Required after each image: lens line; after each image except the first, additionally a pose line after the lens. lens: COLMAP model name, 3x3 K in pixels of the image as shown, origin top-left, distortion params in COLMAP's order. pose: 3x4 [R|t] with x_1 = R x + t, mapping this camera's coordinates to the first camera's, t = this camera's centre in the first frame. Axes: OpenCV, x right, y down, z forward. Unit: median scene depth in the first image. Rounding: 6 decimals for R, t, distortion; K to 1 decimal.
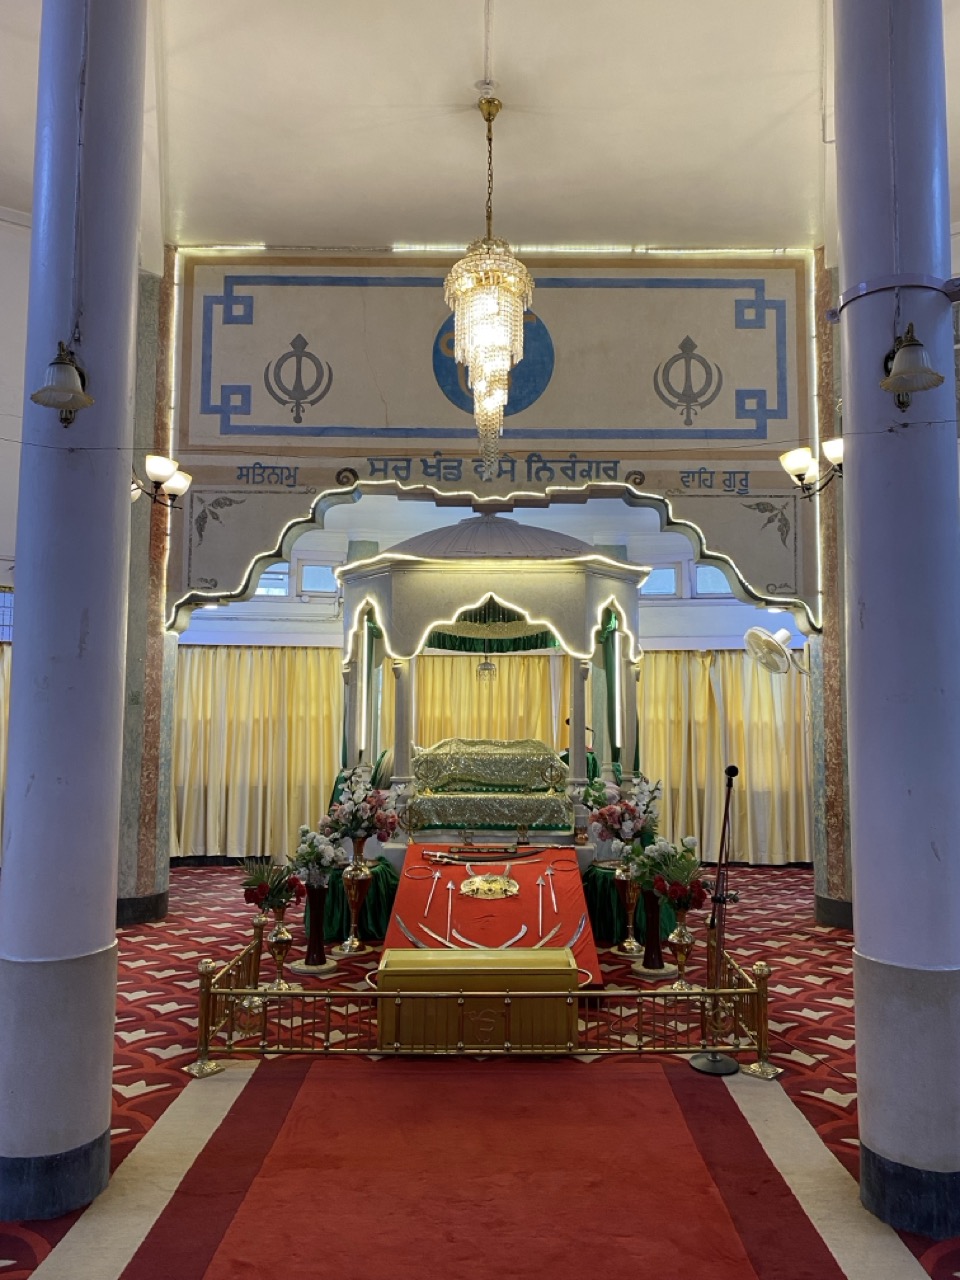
lens RADIAL K [[965.5, 0, 499.8], [0, 965.5, 633.4], [0, 0, 1]] dist [0.037436, -0.030502]
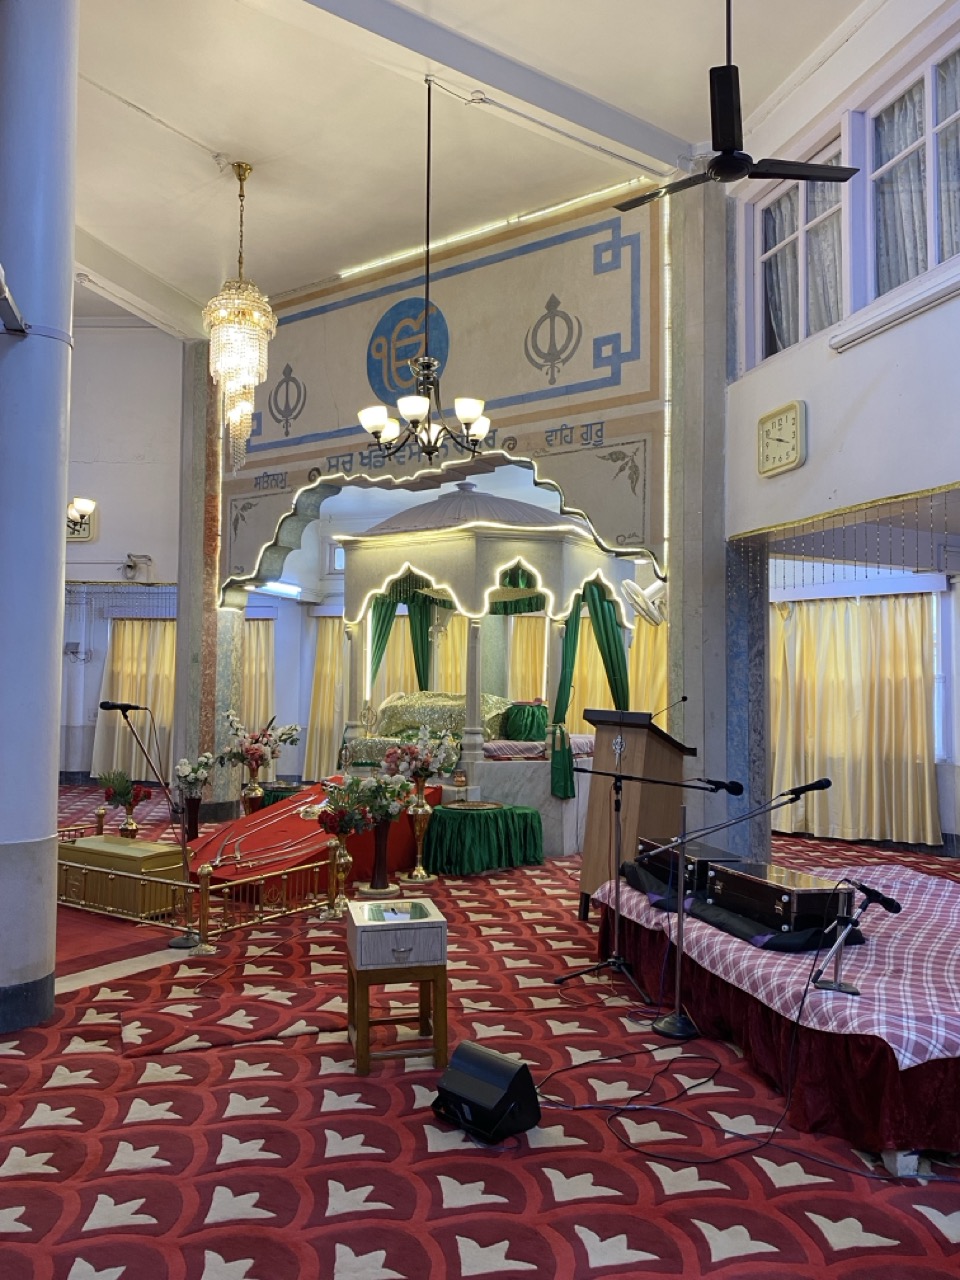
lens RADIAL K [[965.5, 0, 475.0], [0, 965.5, 635.1], [0, 0, 1]] dist [0.037436, -0.030502]
pose [[0.812976, -0.023201, -0.581835, 0.710606], [0.045806, 0.998658, 0.024182, 0.018839], [0.580492, -0.046311, 0.812948, 0.119188]]
